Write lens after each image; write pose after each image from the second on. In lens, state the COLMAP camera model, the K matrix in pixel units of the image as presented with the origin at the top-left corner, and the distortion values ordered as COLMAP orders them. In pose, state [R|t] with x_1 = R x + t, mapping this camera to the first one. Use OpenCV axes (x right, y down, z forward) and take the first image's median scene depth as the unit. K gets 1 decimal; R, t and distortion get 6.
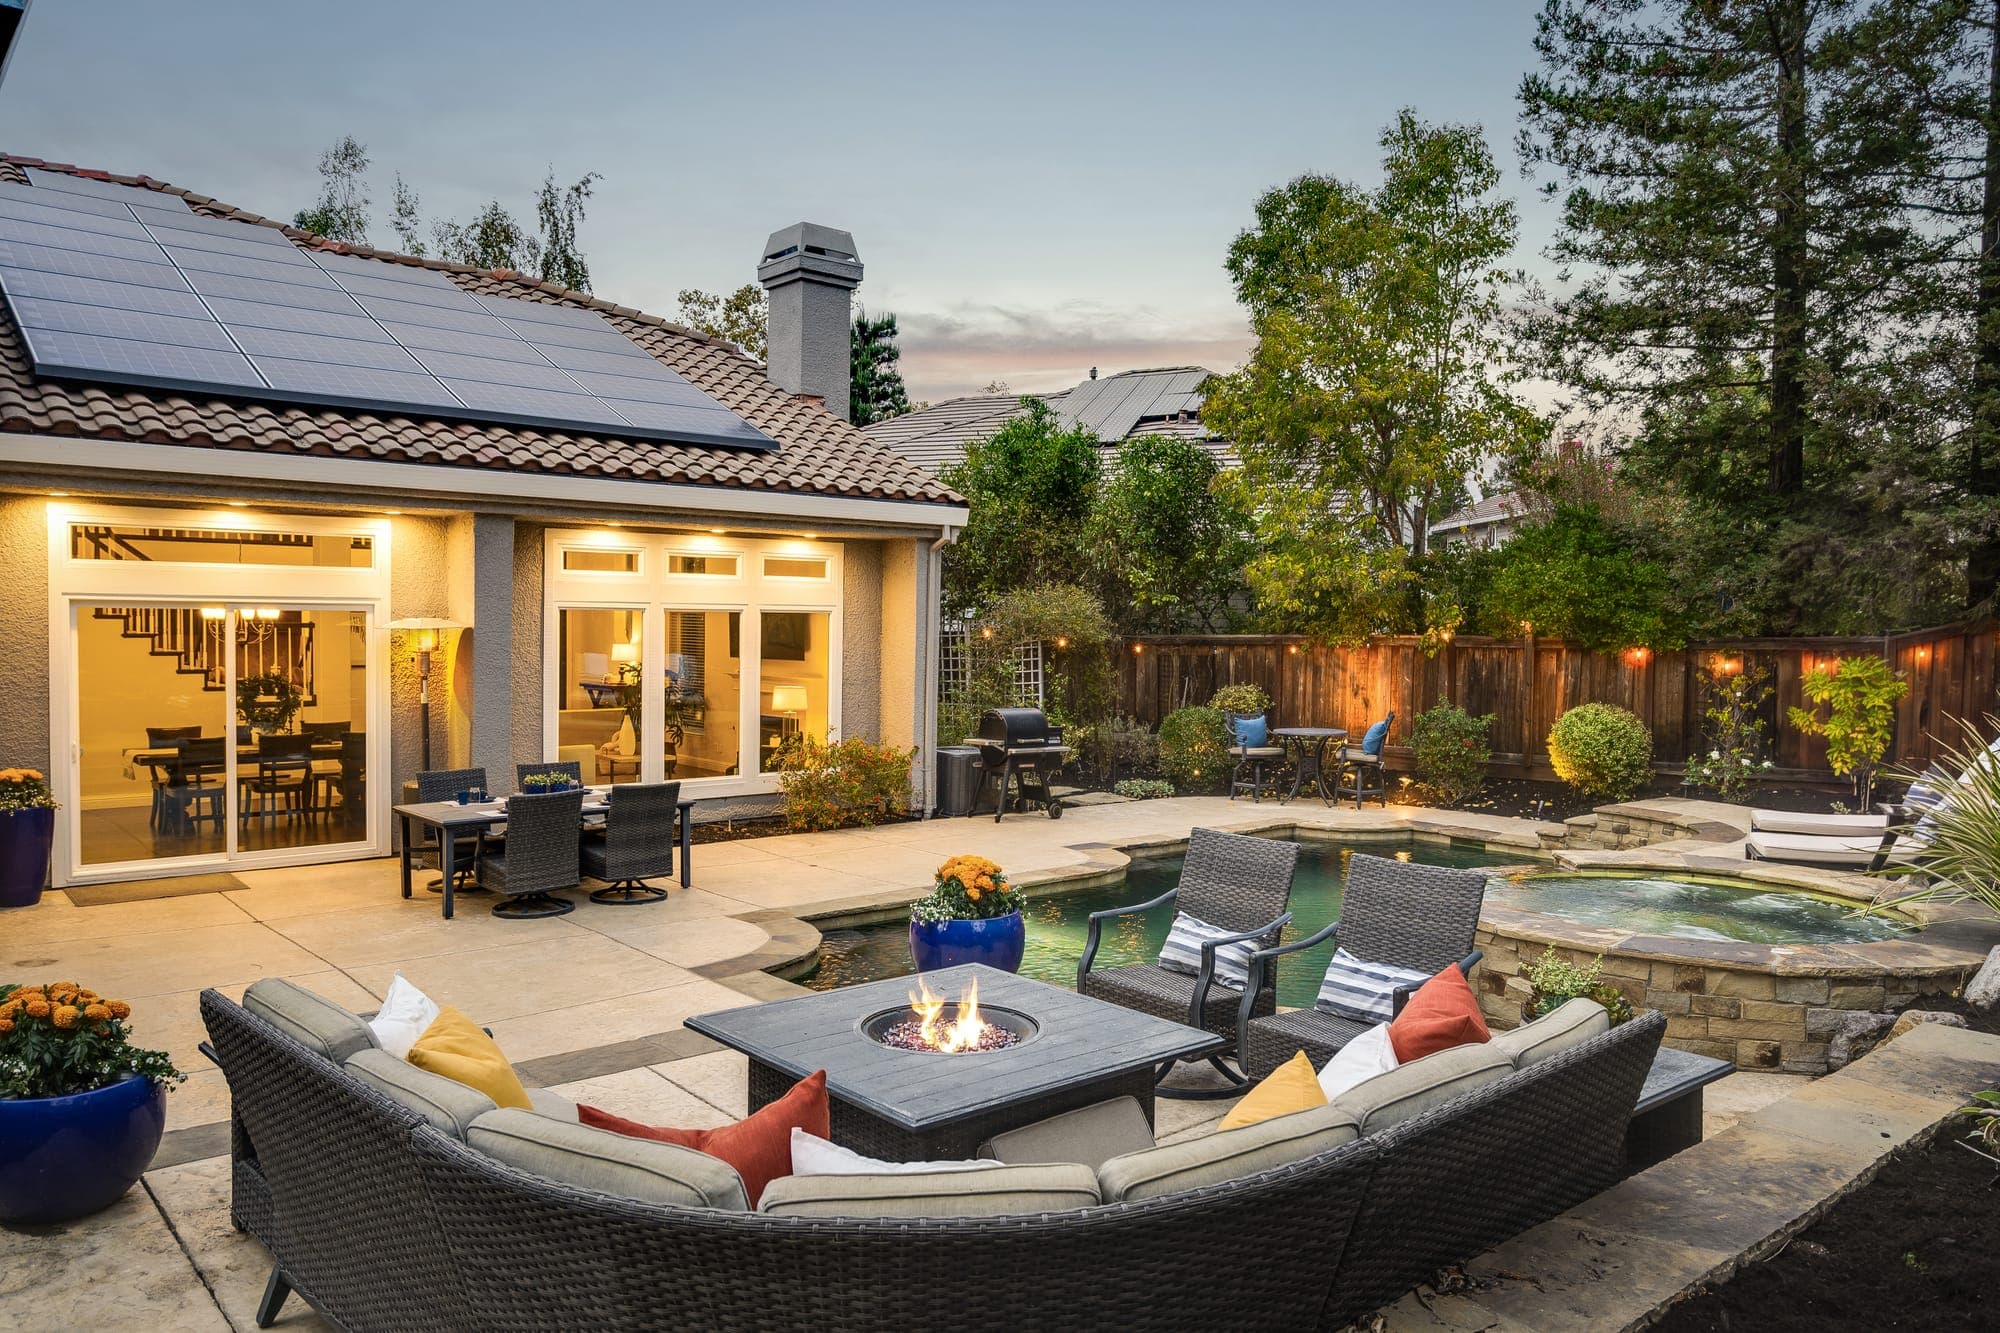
lens RADIAL K [[1403.1, 0, 994.2], [0, 1403.1, 696.4], [0, 0, 1]] dist [0.001525, -0.000689]
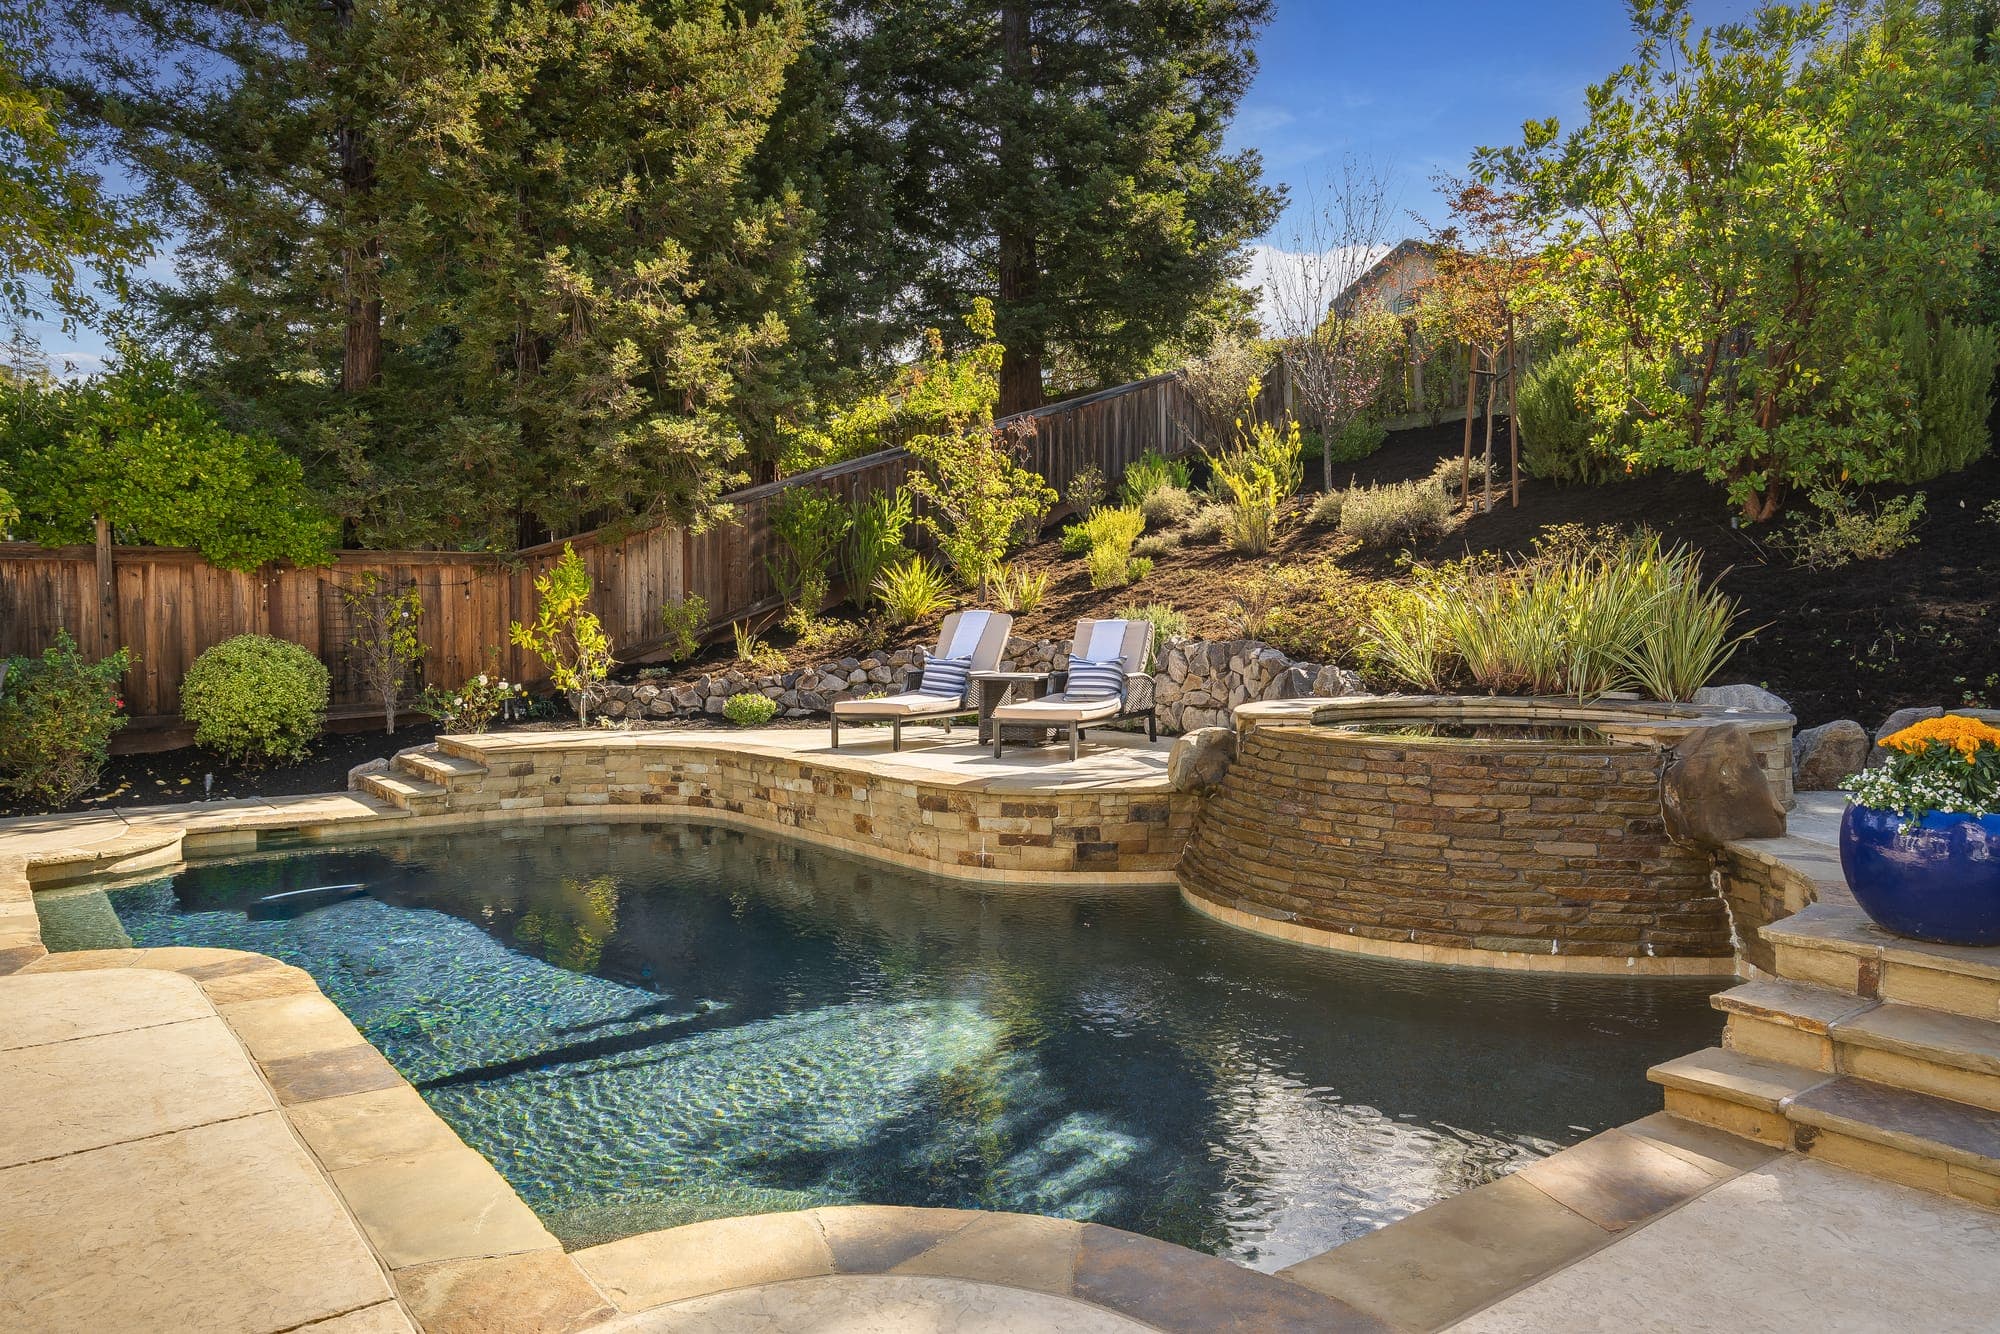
lens RADIAL K [[1387.7, 0, 999.7], [0, 1387.7, 672.3], [0, 0, 1]] dist [0.014917, -0.004205]
pose [[0.078134, -0.052349, 0.995568, -0.282220], [0.062025, 0.996941, 0.047553, 0.015196], [-0.995012, 0.058035, 0.081142, 0.568969]]
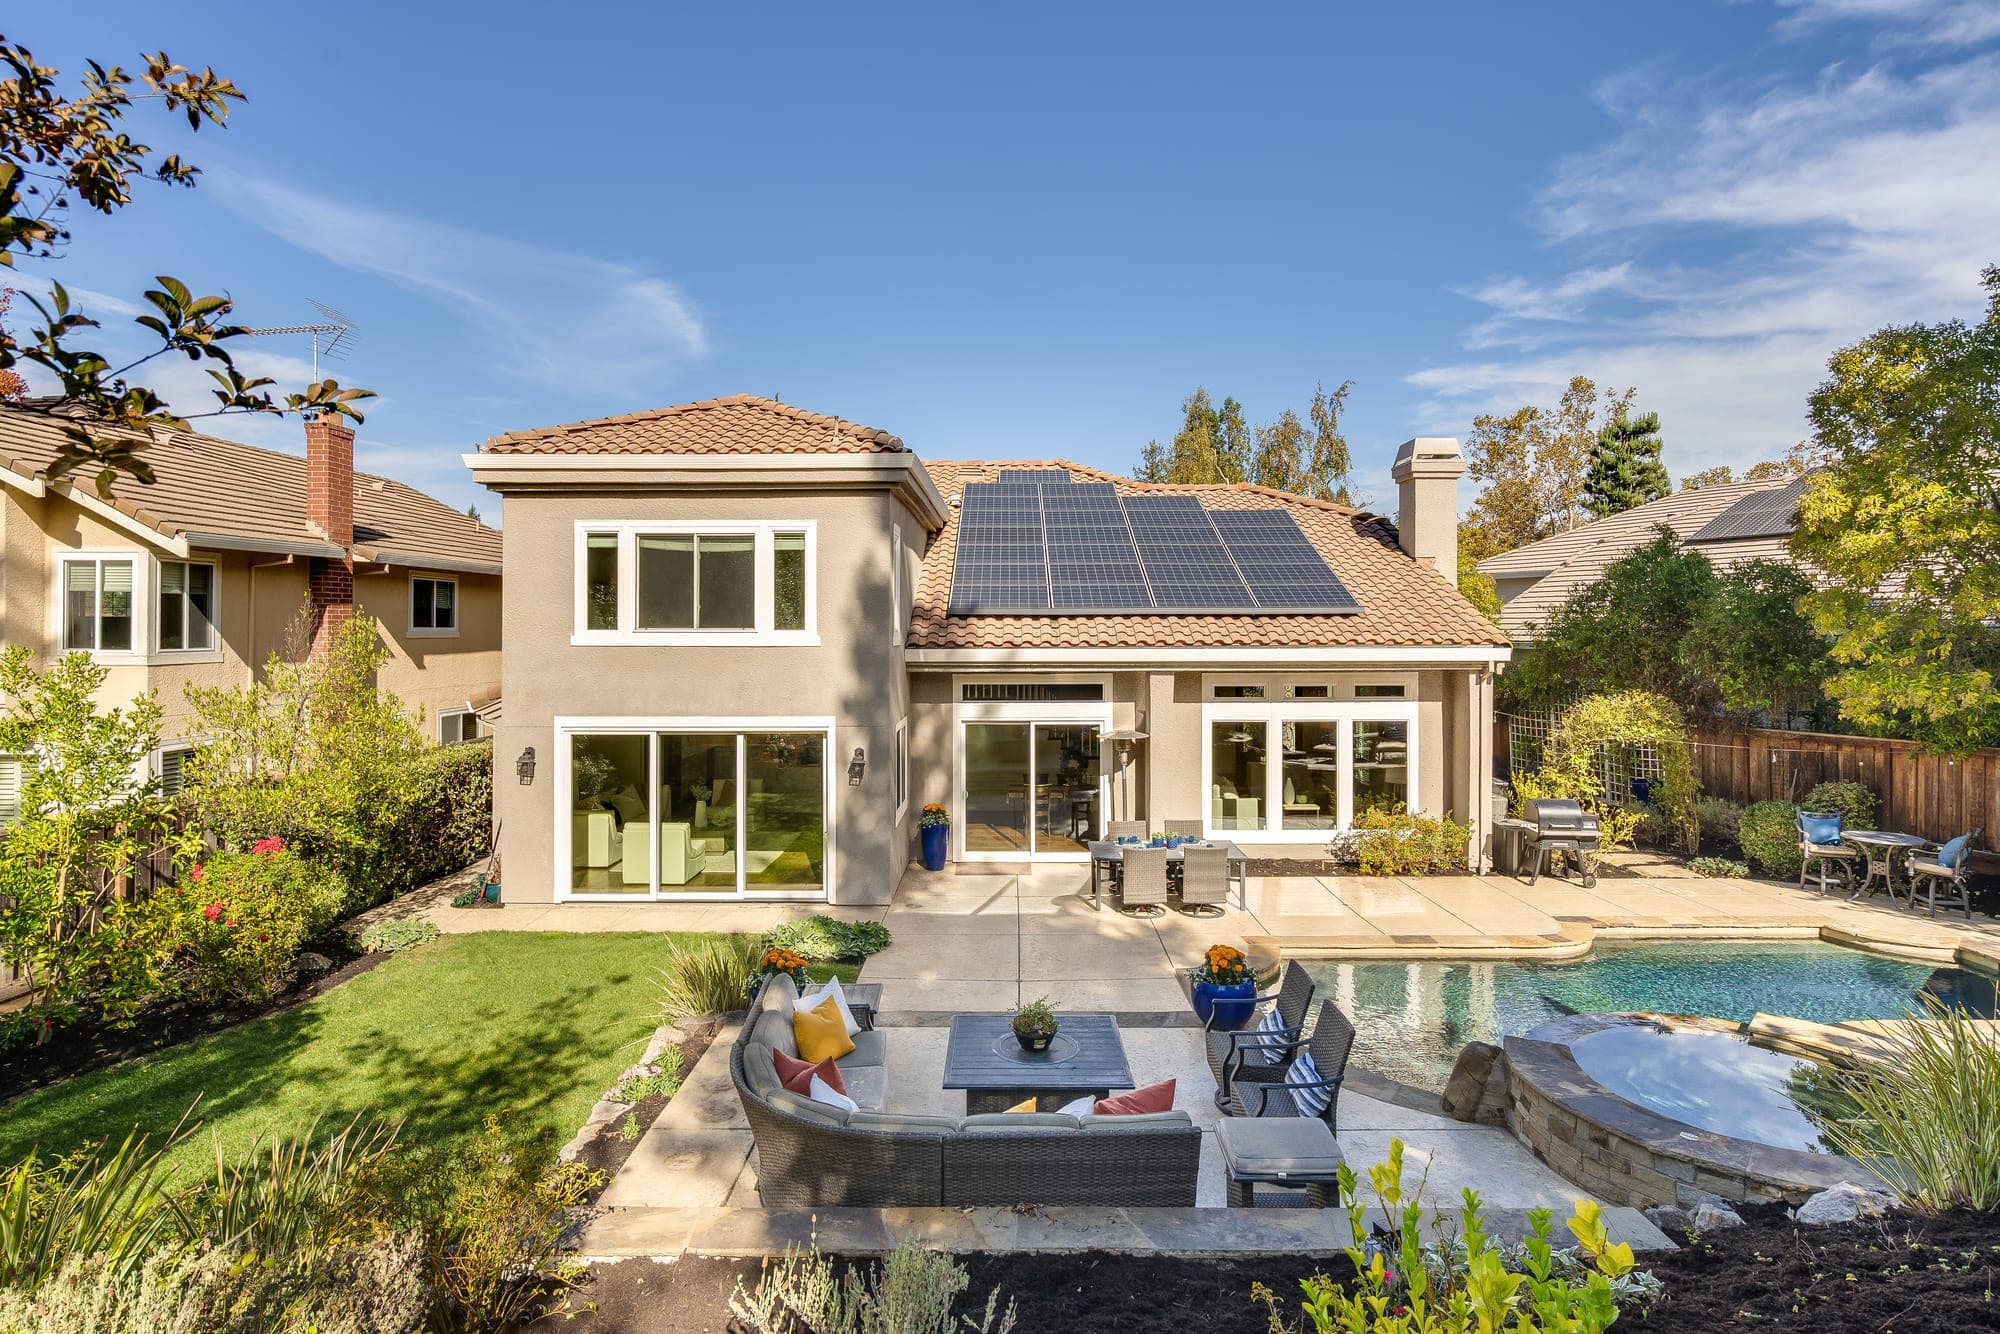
lens RADIAL K [[1042.2, 0, 1005.3], [0, 1042.2, 654.8], [0, 0, 1]] dist [0.000951, -0.000044]
pose [[0.757357, 0.000329, -0.653002, 0.261173], [-0.023899, 0.999344, -0.027215, -0.086412], [0.652564, 0.036217, 0.756867, -0.073814]]
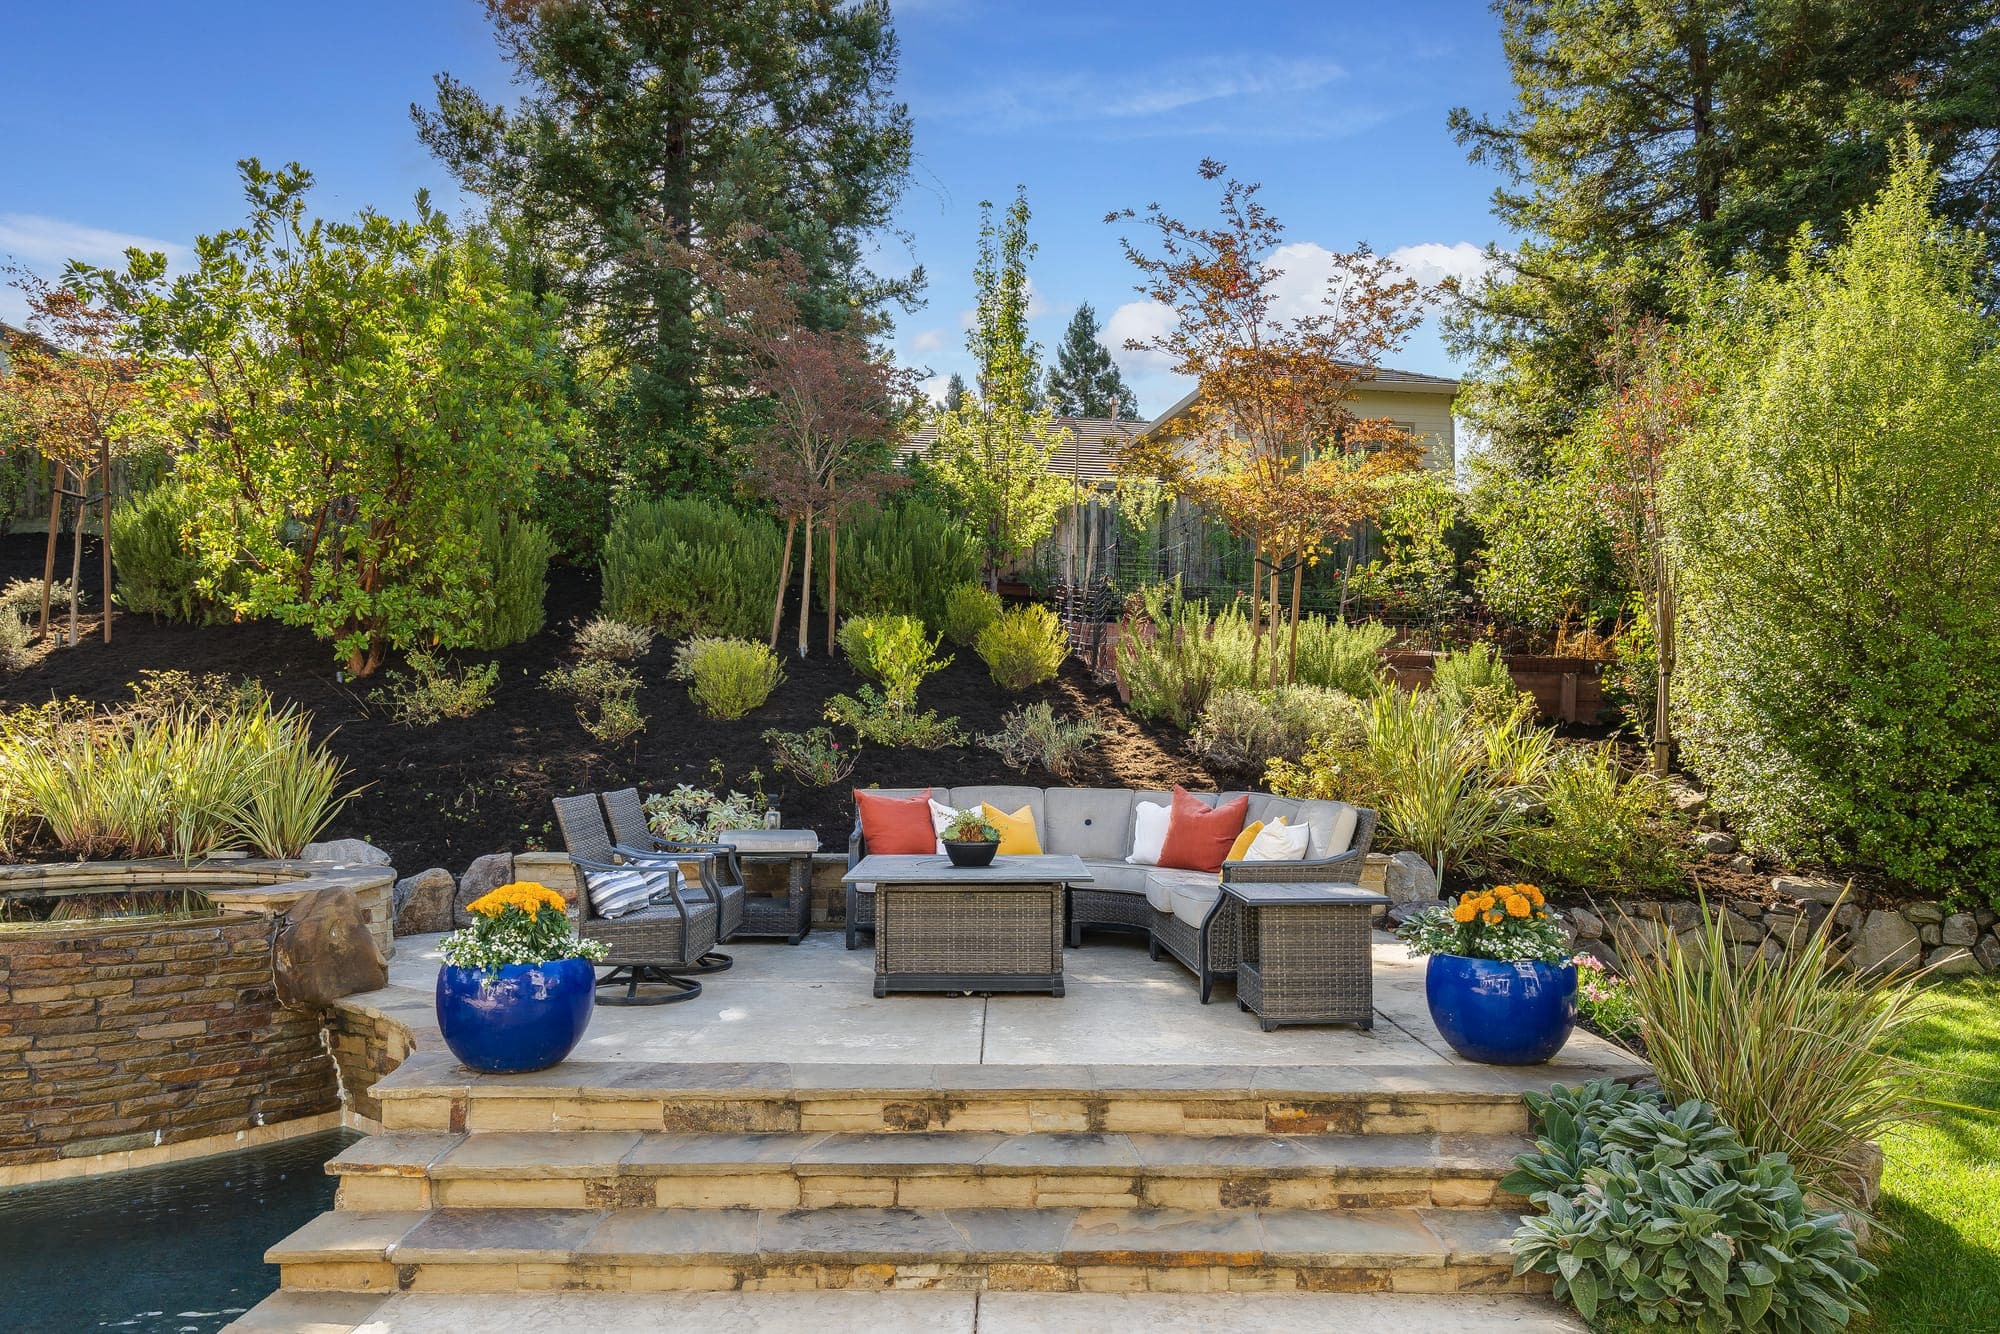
lens RADIAL K [[1381.1, 0, 1002.6], [0, 1381.1, 666.7], [0, 0, 1]] dist [0.005109, -0.002151]
pose [[-0.756407, 0.019740, 0.653803, -0.301113], [0.025508, 0.999674, -0.000673, 0.000545], [-0.653604, 0.016168, -0.756664, 0.580505]]
